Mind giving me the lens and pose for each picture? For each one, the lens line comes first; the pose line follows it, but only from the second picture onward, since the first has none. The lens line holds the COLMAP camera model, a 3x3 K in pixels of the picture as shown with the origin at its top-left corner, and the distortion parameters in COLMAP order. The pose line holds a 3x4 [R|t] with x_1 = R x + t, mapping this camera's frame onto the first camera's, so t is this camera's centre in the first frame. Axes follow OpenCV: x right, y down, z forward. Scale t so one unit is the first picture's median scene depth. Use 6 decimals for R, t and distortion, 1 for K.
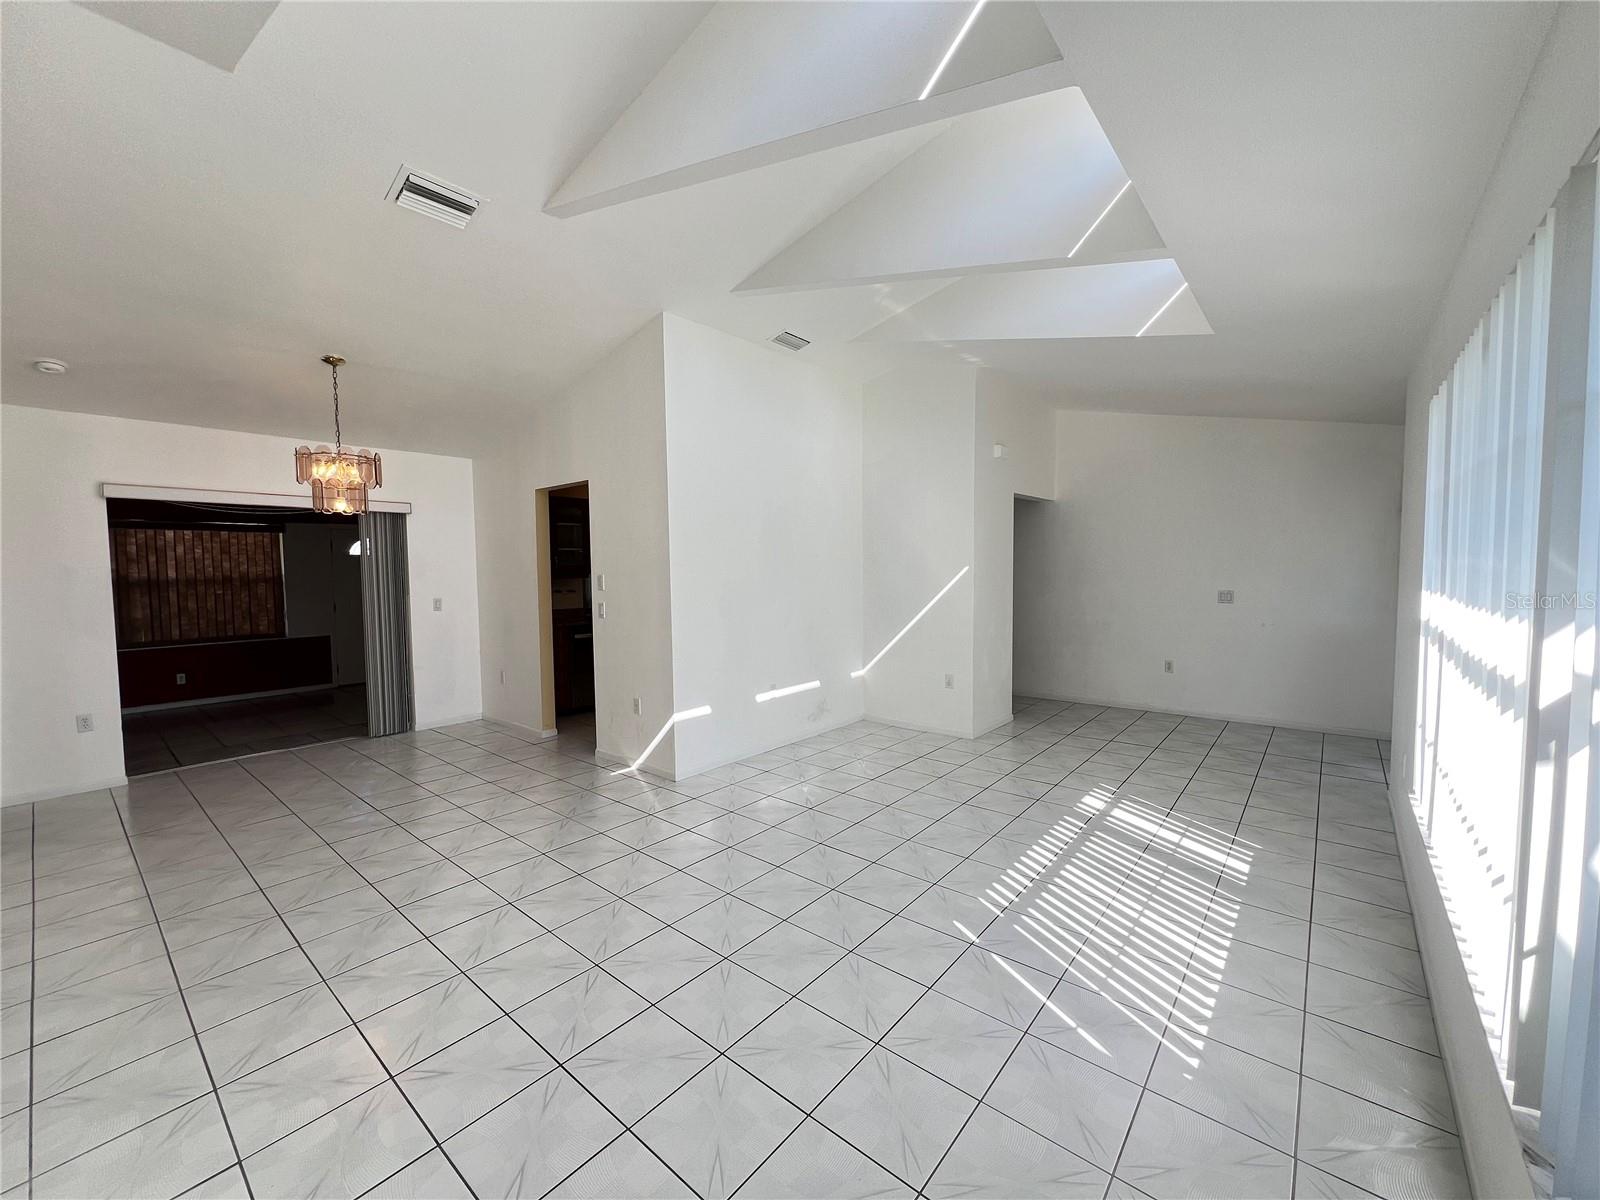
lens RADIAL K [[641.8, 0, 797.8], [0, 641.8, 601.6], [0, 0, 1]] dist [-0.000254, 0.000434]
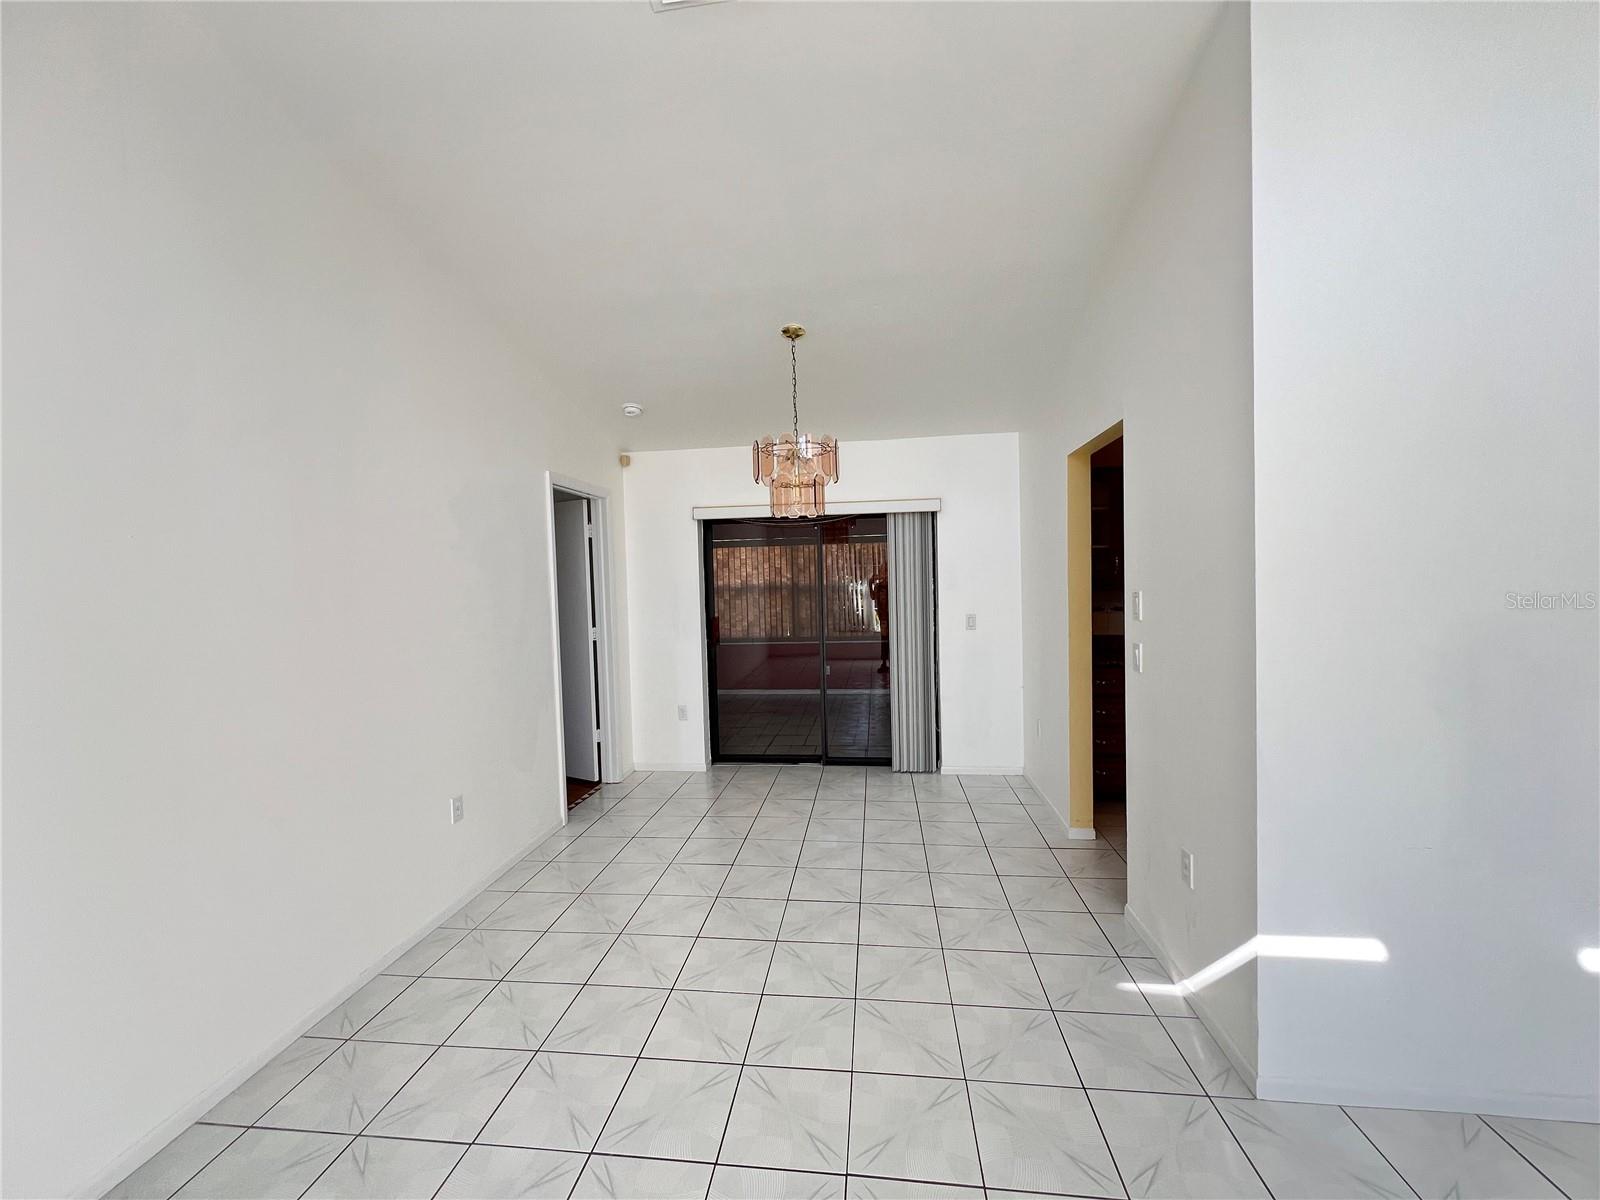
lens RADIAL K [[641.8, 0, 797.8], [0, 641.8, 601.6], [0, 0, 1]] dist [-0.000254, 0.000434]
pose [[0.545502, 0.027300, -0.837665, -0.015080], [-0.025654, 0.999545, 0.015870, -0.043107], [0.837717, 0.012833, 0.545954, 0.585358]]
